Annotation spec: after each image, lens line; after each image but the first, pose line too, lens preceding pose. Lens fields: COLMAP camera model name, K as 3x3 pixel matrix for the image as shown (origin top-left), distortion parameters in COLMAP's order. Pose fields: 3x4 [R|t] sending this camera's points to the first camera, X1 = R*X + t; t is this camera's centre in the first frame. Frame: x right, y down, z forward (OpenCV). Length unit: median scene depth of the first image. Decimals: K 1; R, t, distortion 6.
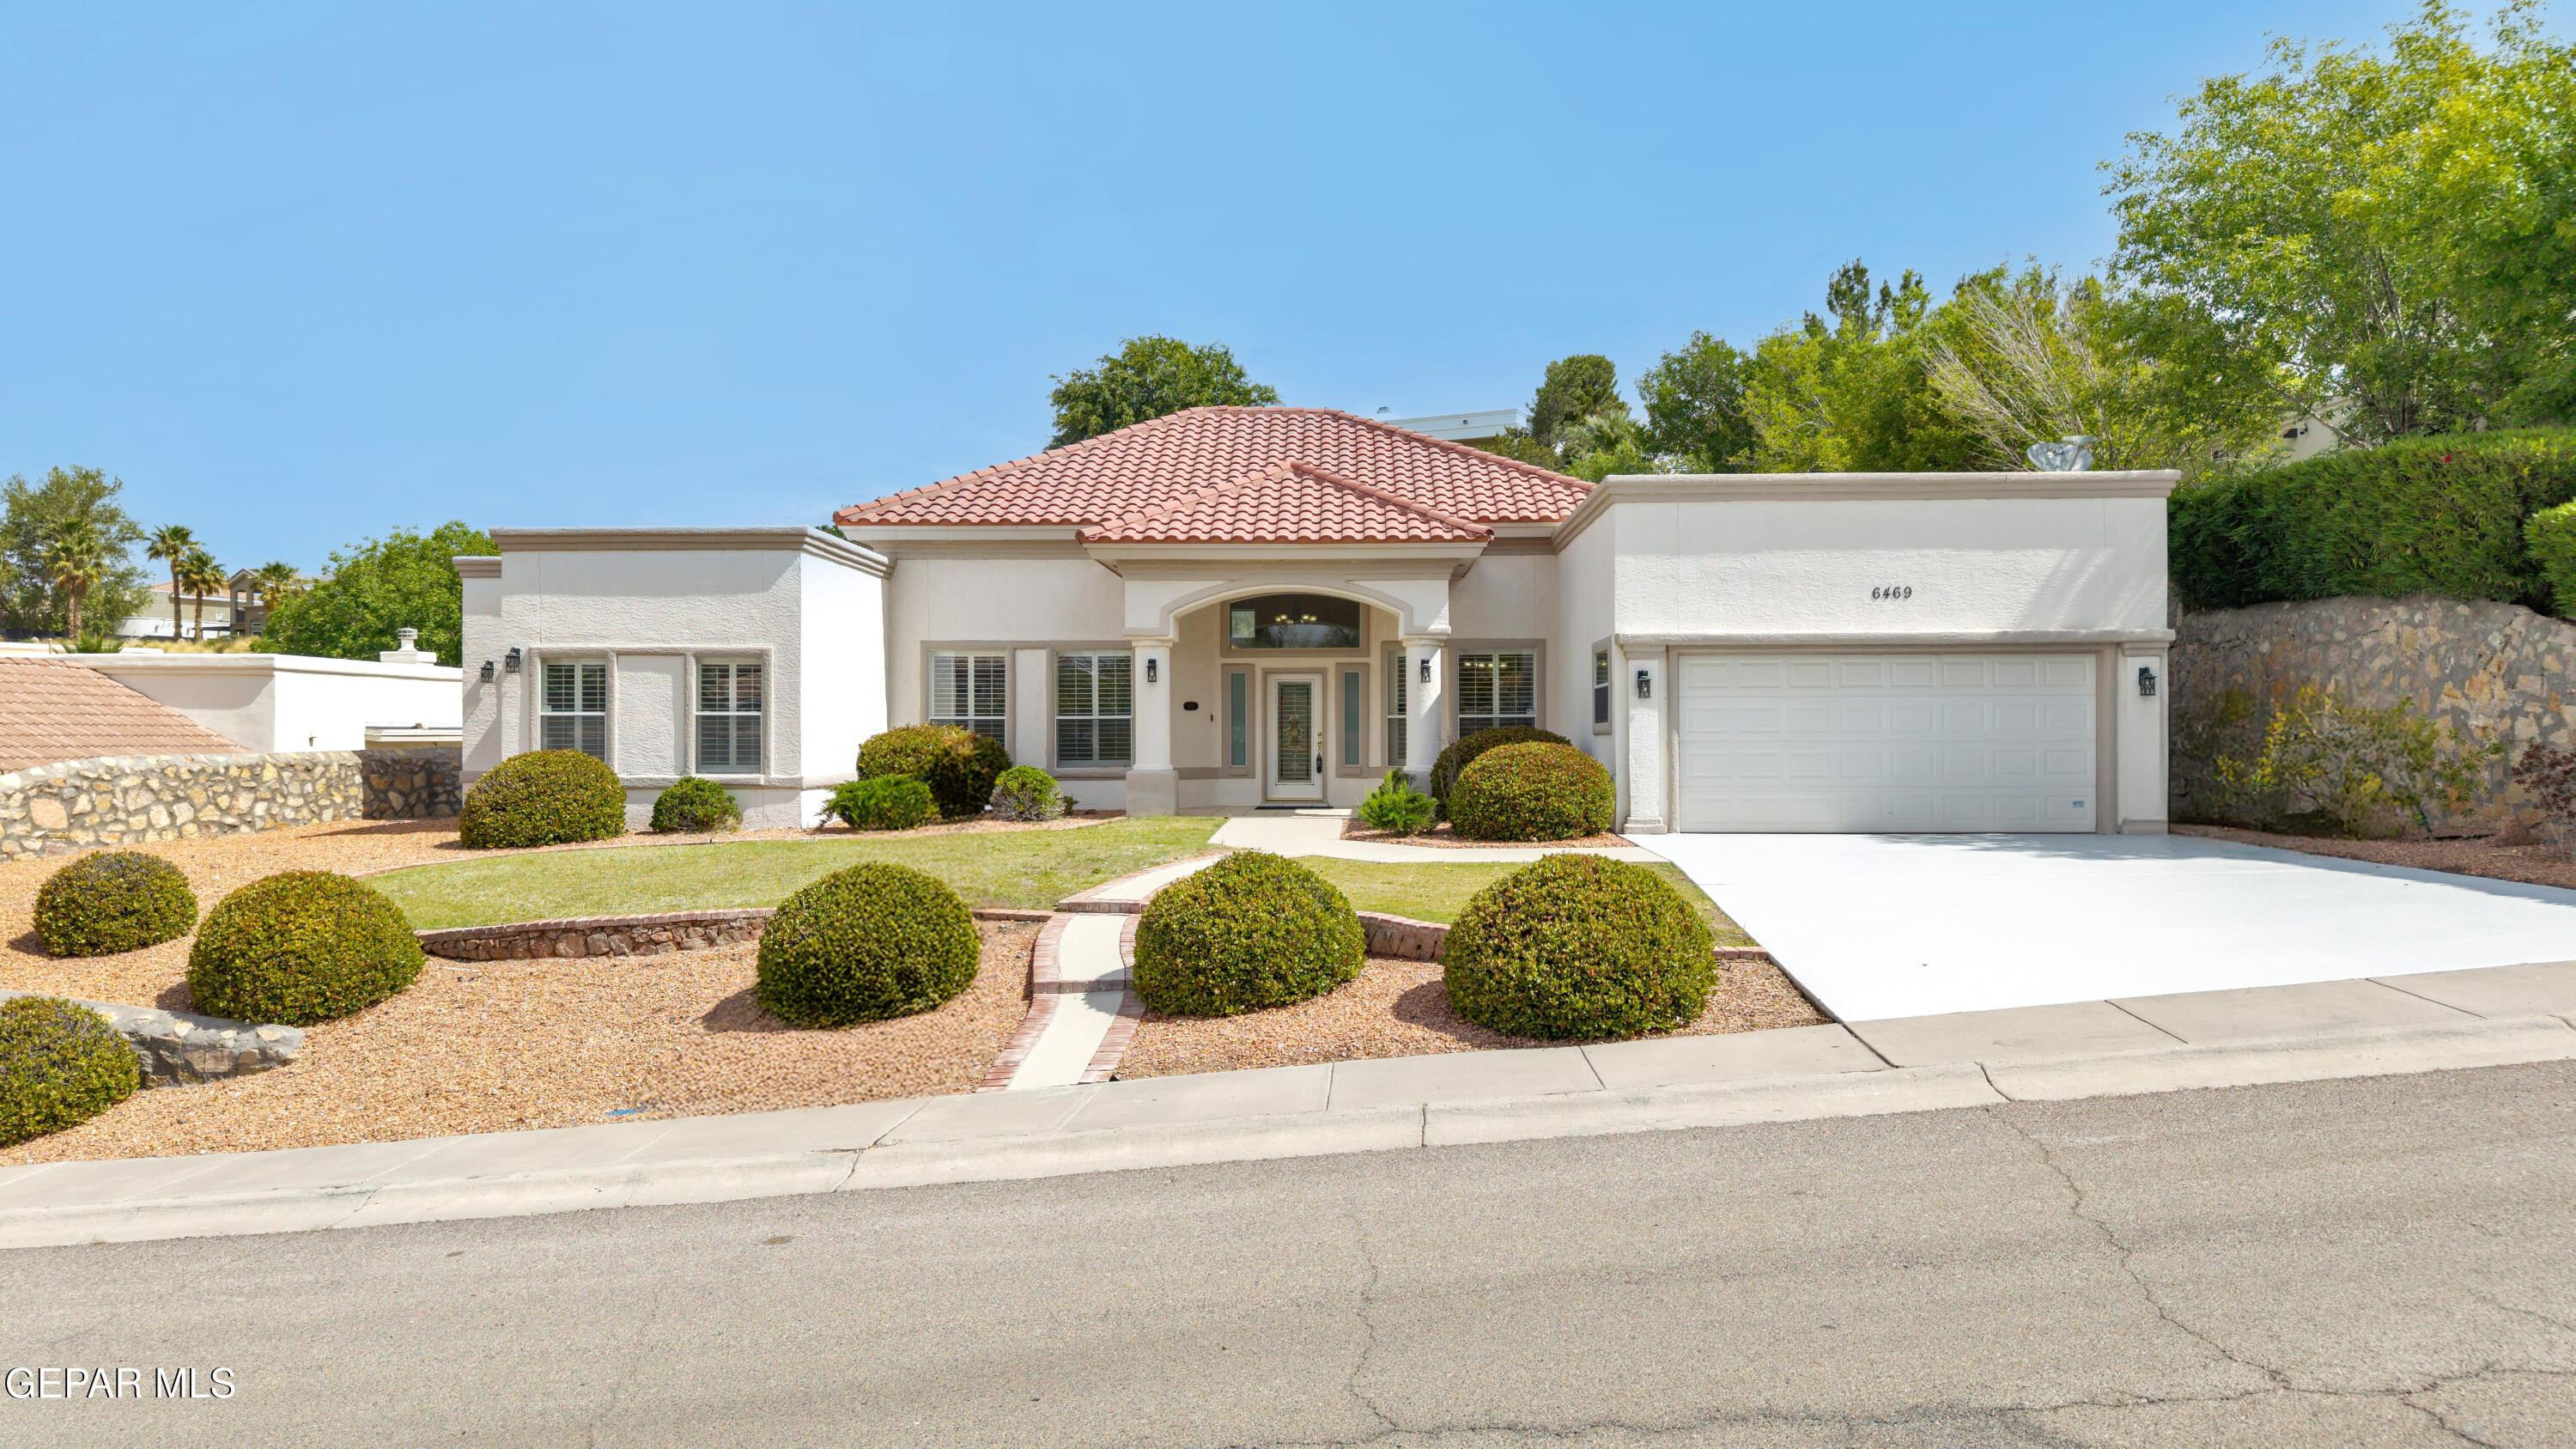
lens RADIAL K [[1707.0, 0, 1296.7], [0, 1707.0, 750.0], [0, 0, 1]] dist [0.034763, -0.051991]
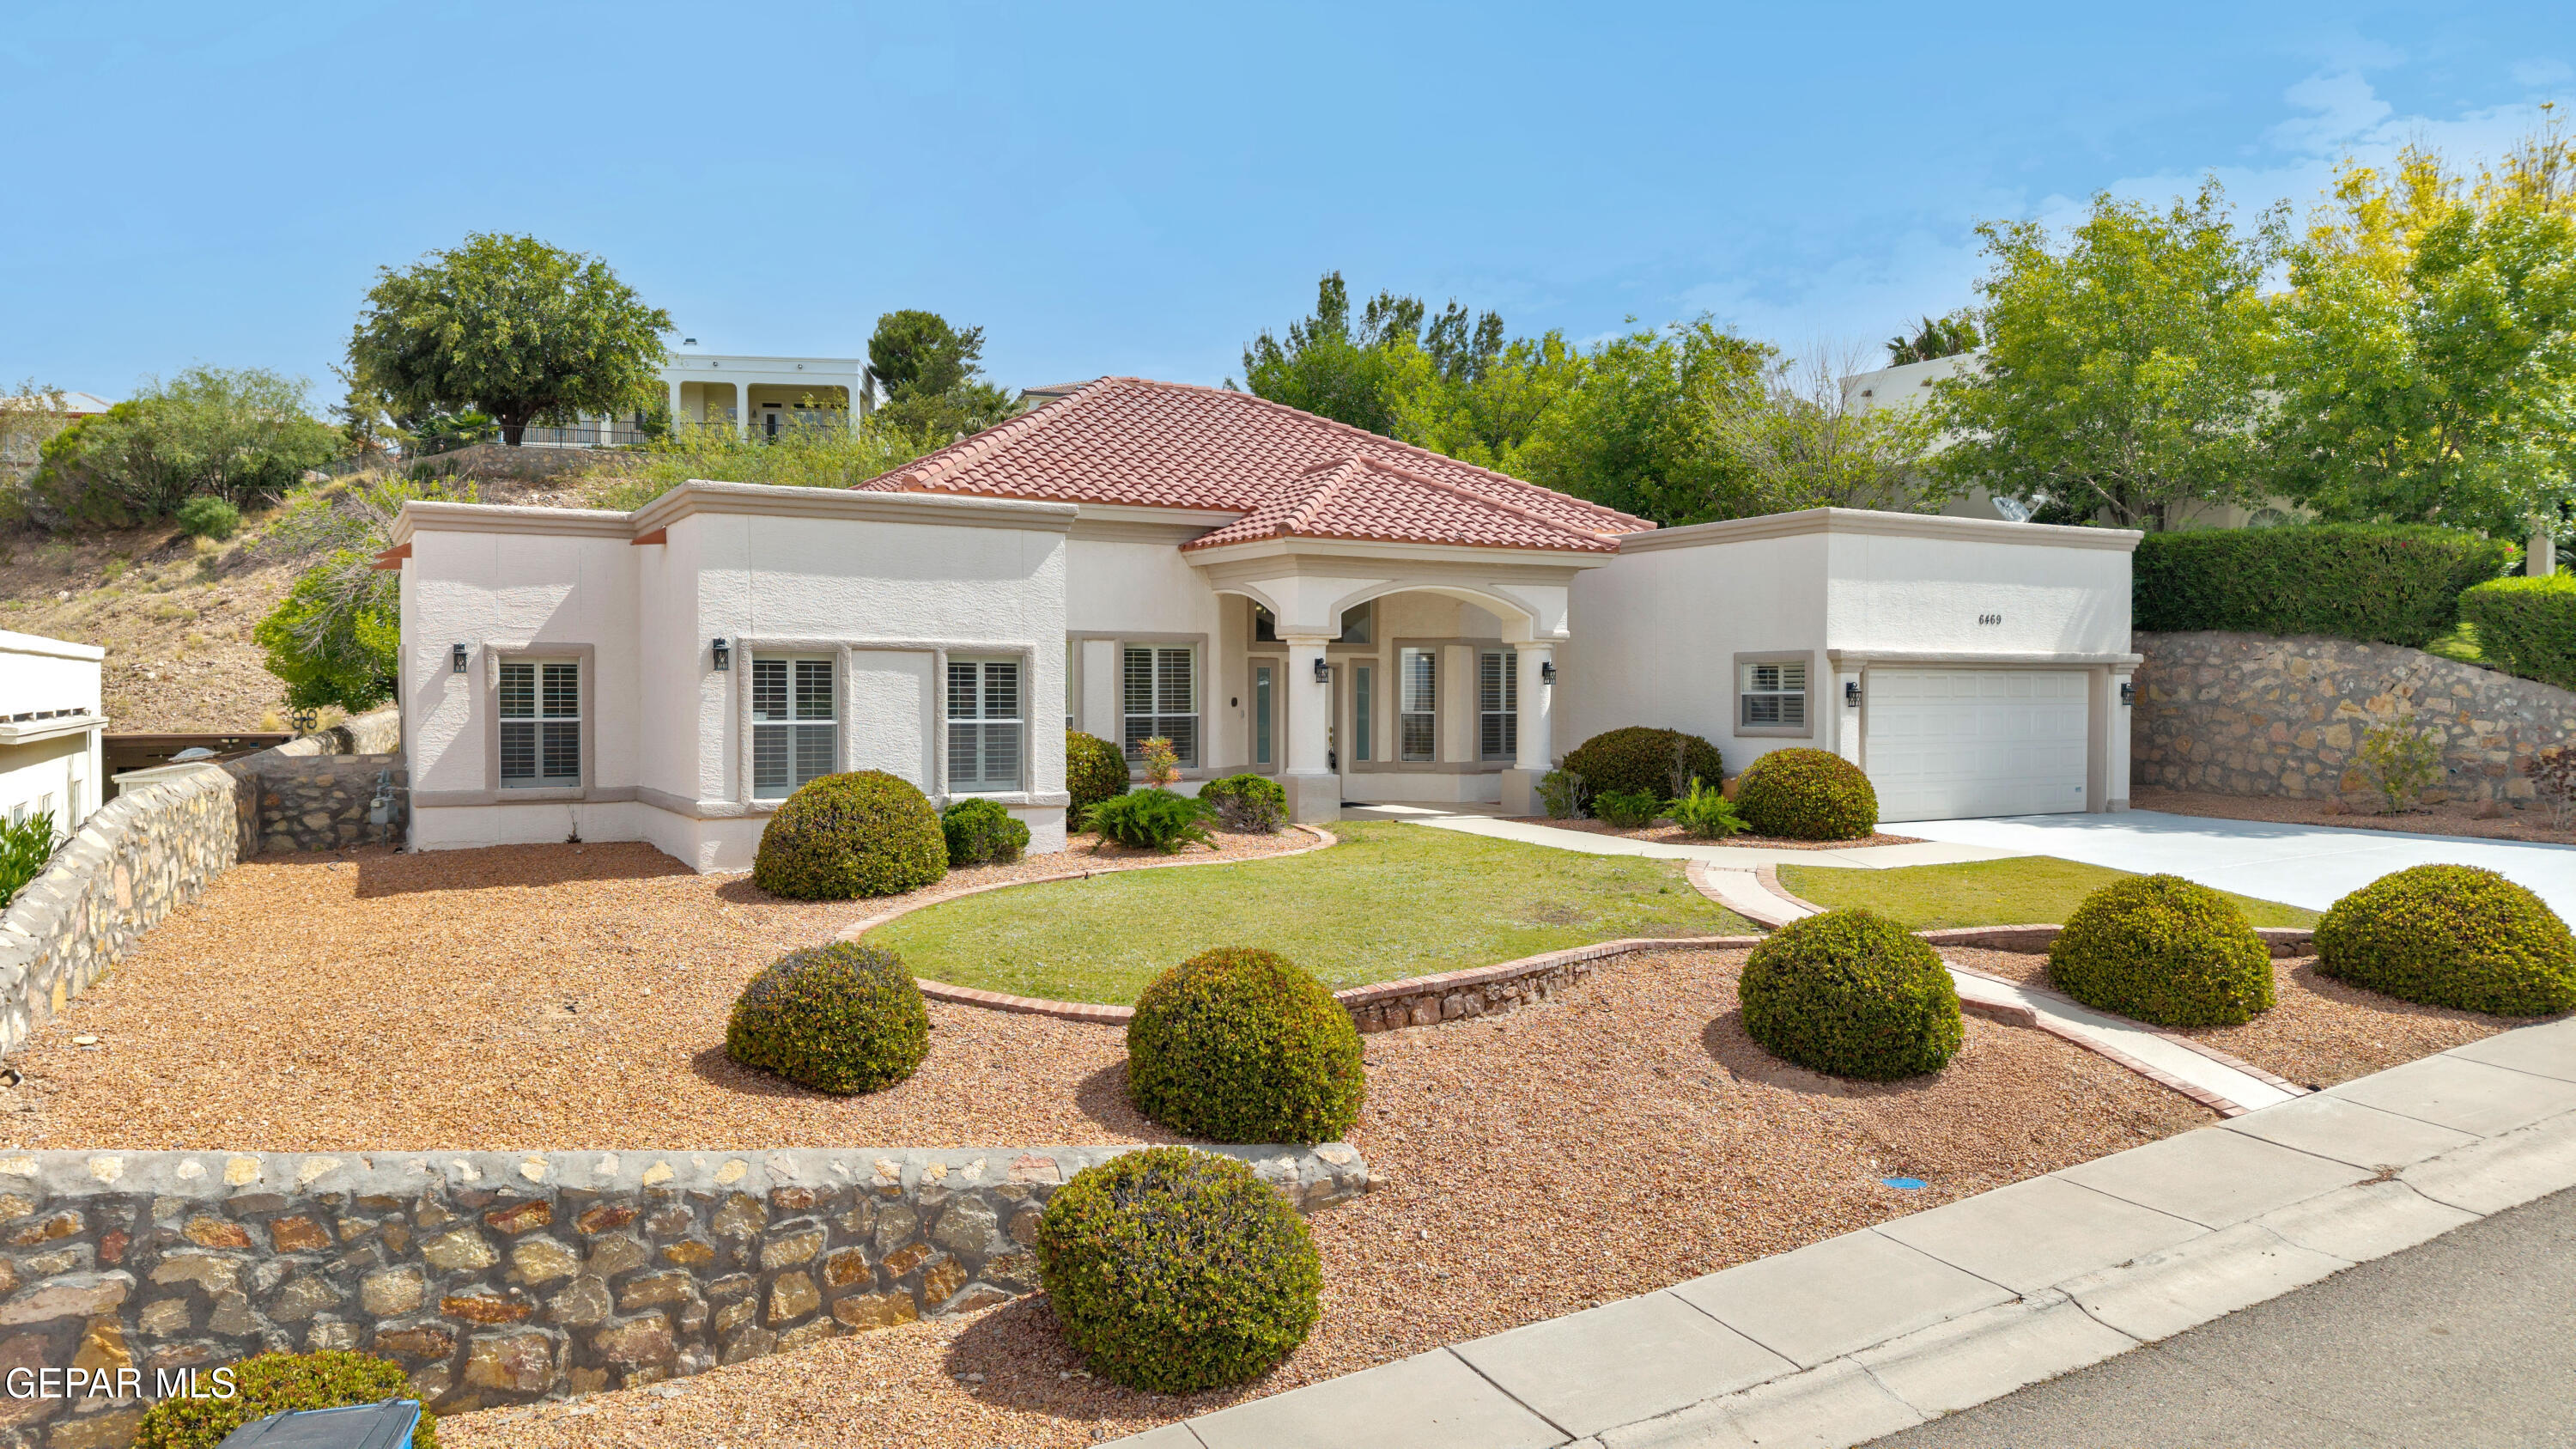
lens RADIAL K [[1707.0, 0, 1296.7], [0, 1707.0, 750.0], [0, 0, 1]] dist [0.034763, -0.051991]
pose [[0.850401, -0.015210, 0.525916, -0.680138], [0.000909, 0.999623, 0.027440, -0.031750], [-0.526135, -0.022857, 0.850094, 0.213966]]
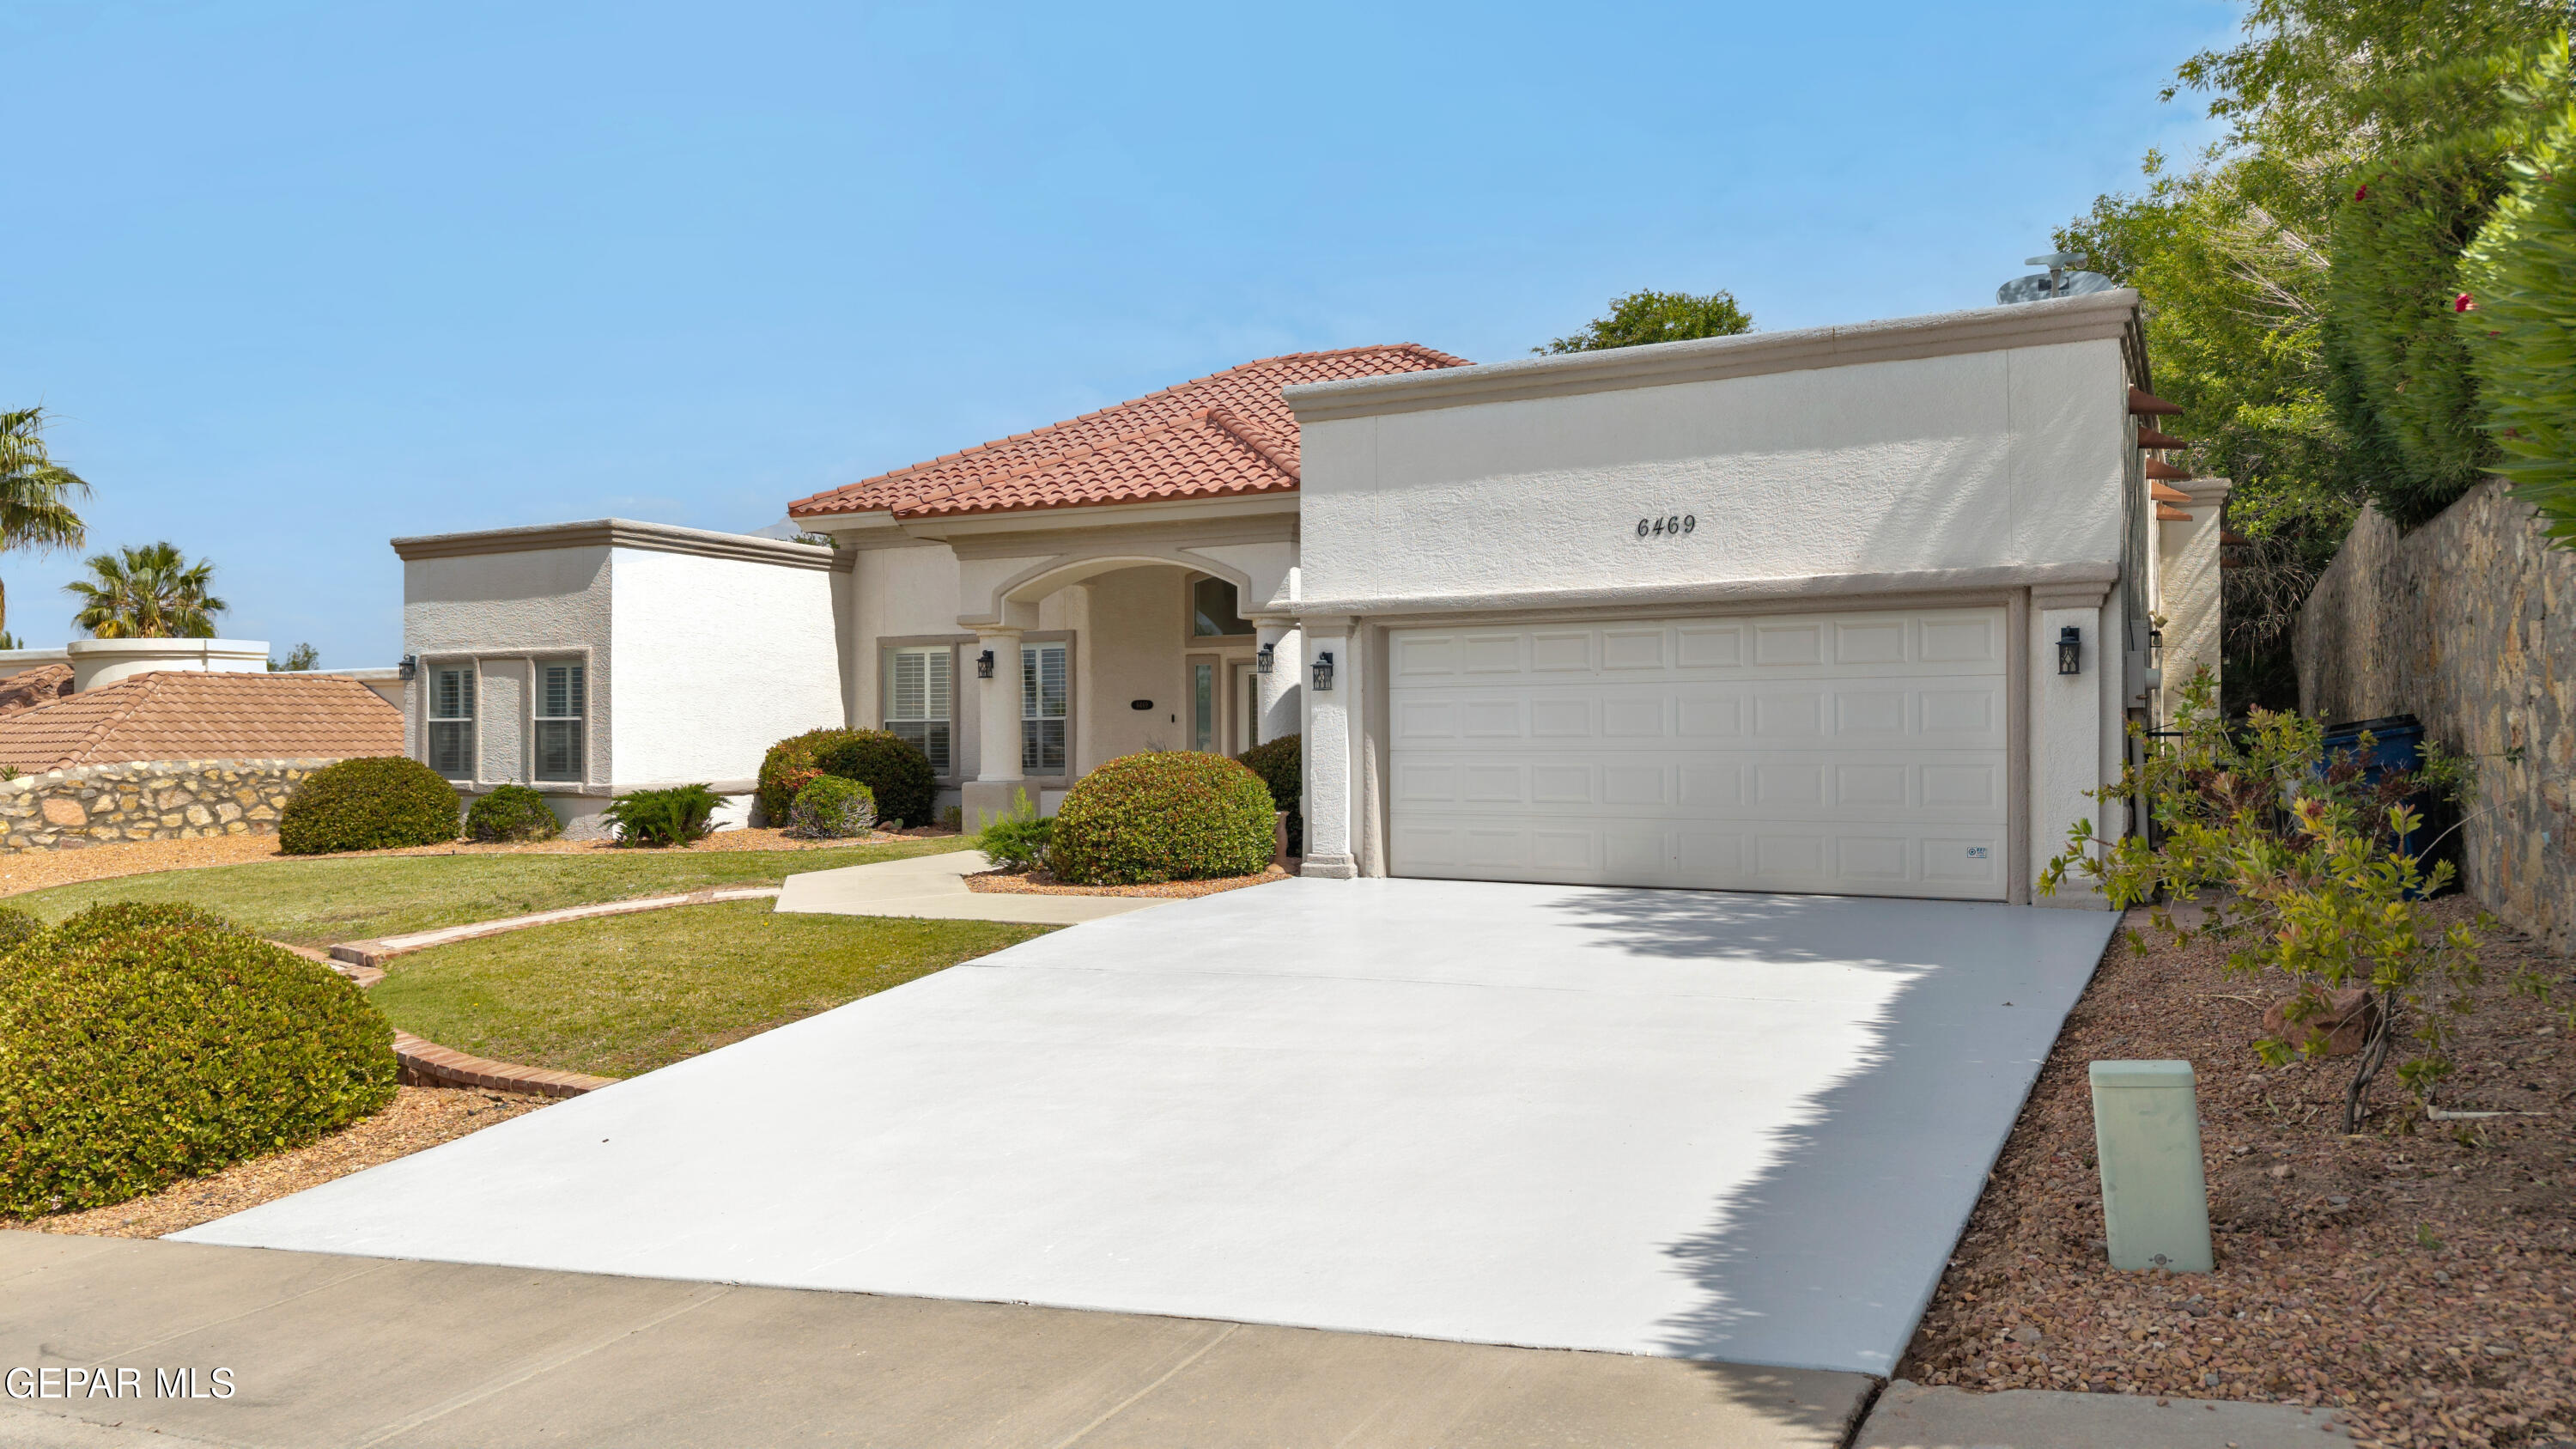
lens RADIAL K [[1708.1, 0, 1288.0], [0, 1708.1, 724.5], [0, 0, 1]] dist [0.055807, -0.082140]
pose [[0.899756, -0.005069, -0.436365, 0.482380], [-0.000133, 0.999929, -0.011889, -0.006981], [0.436394, 0.010755, 0.899691, 0.327986]]
